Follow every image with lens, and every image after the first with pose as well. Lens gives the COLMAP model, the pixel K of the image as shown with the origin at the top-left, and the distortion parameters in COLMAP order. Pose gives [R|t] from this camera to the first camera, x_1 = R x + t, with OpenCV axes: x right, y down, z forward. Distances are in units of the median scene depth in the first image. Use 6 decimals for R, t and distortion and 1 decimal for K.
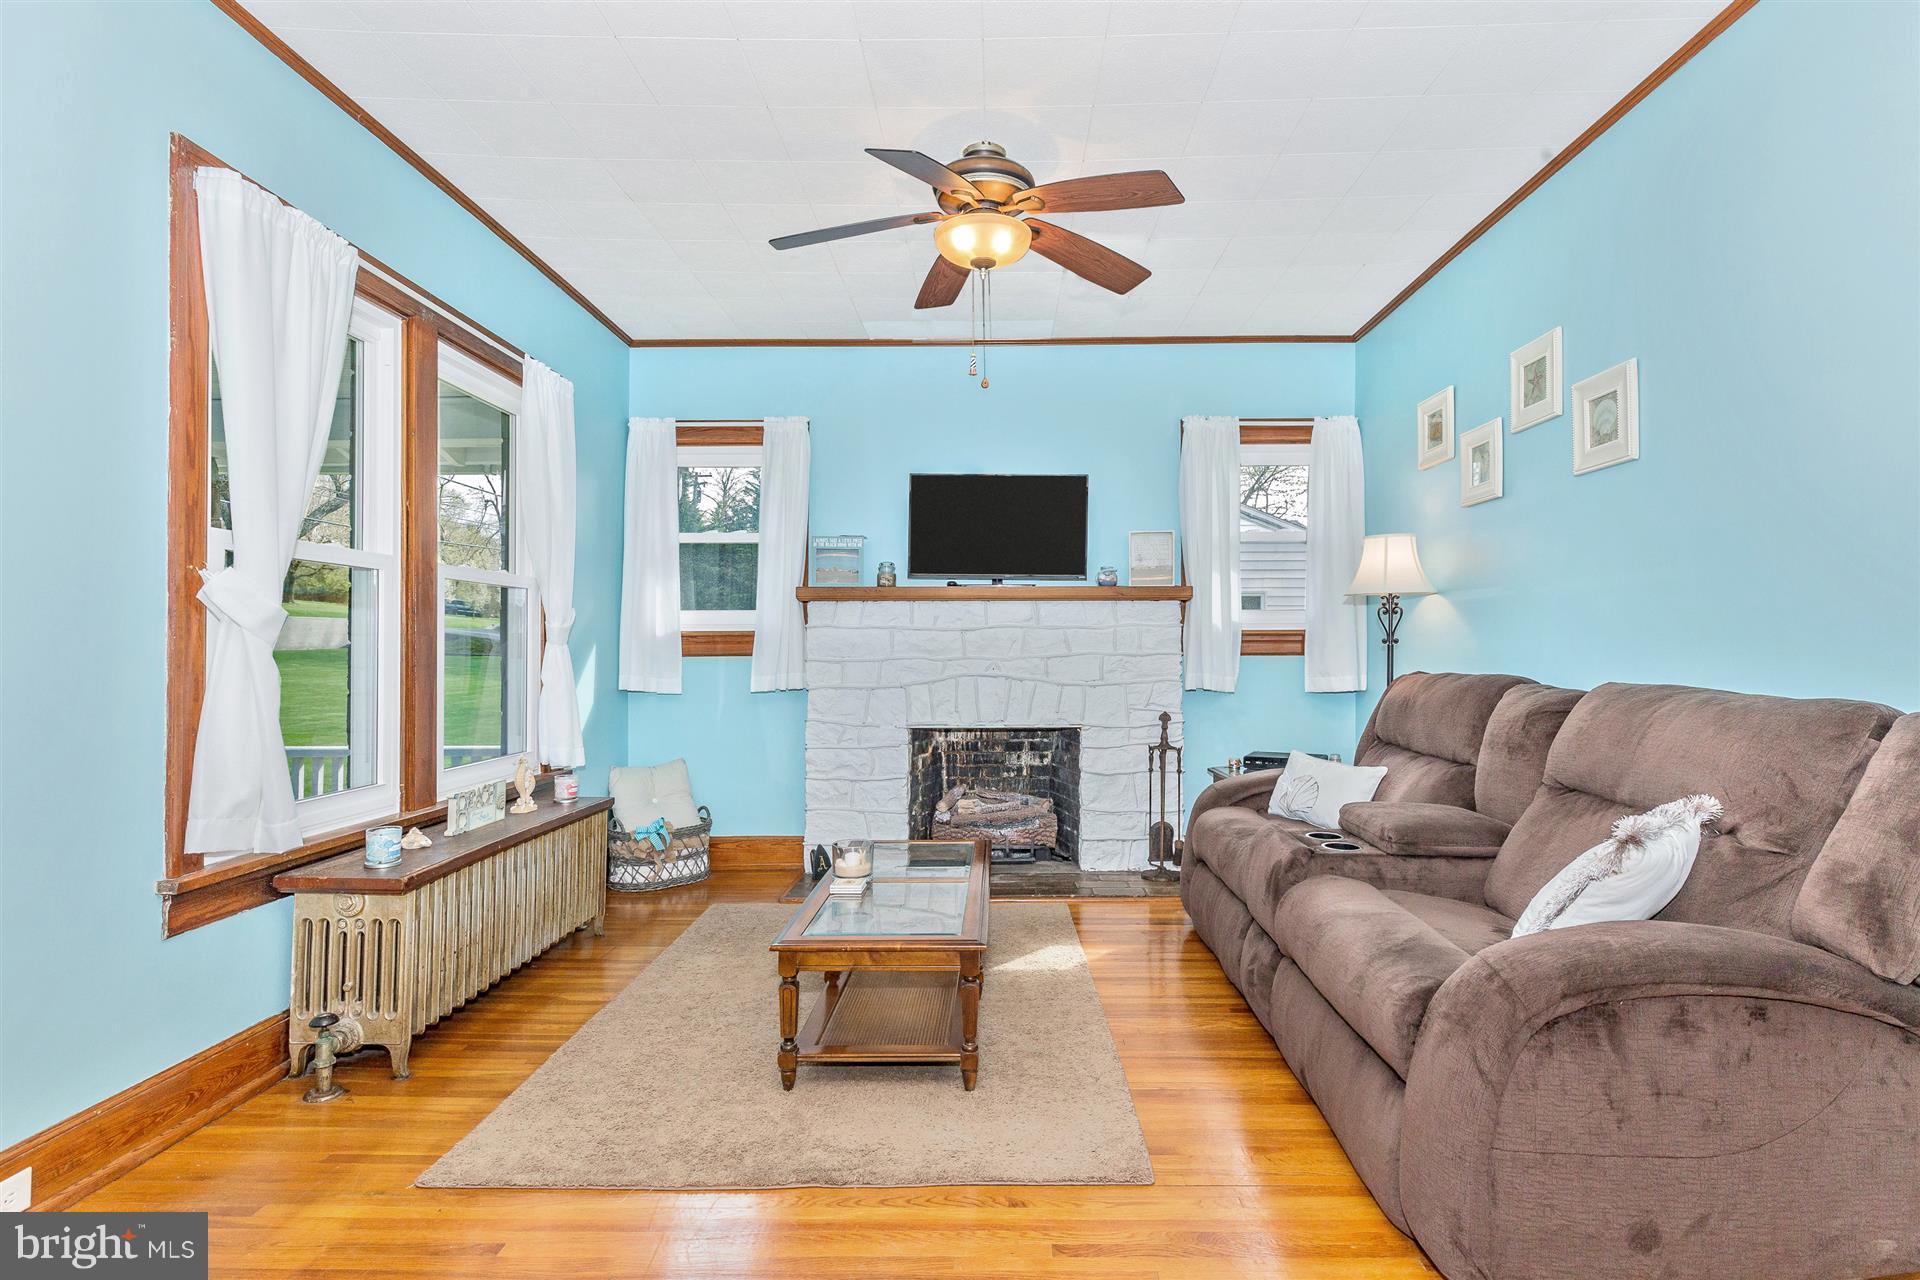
lens RADIAL K [[977.8, 0, 964.7], [0, 977.8, 633.6], [0, 0, 1]] dist [0.018606, -0.000620]
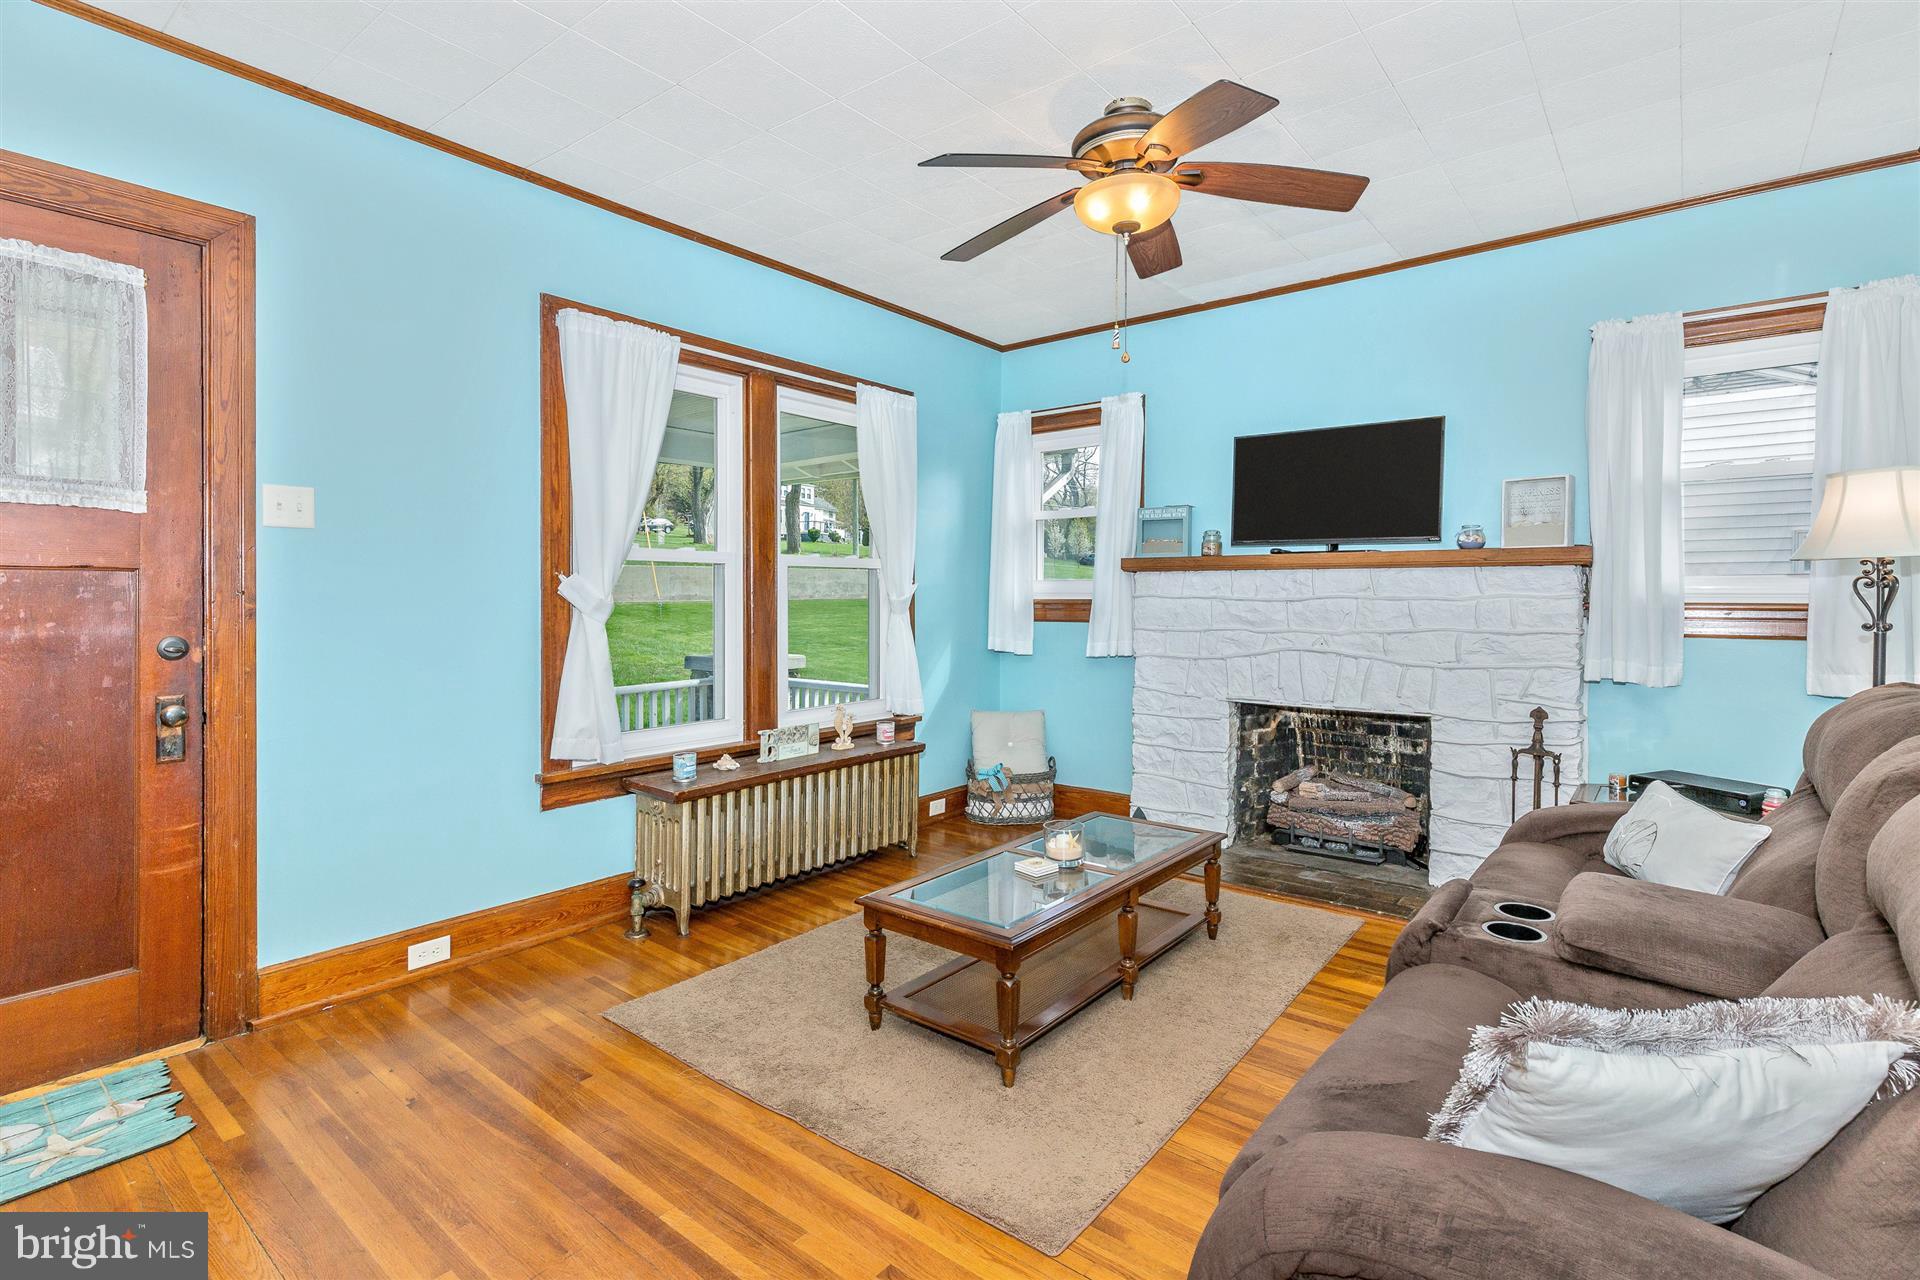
lens RADIAL K [[892.6, 0, 950.4], [0, 892.6, 600.9], [0, 0, 1]] dist [0.015842, -0.000120]
pose [[0.788455, 0.008905, -0.615028, 0.275908], [0.006632, 0.999714, 0.022977, -0.025967], [0.615056, -0.022196, 0.788171, 0.137428]]
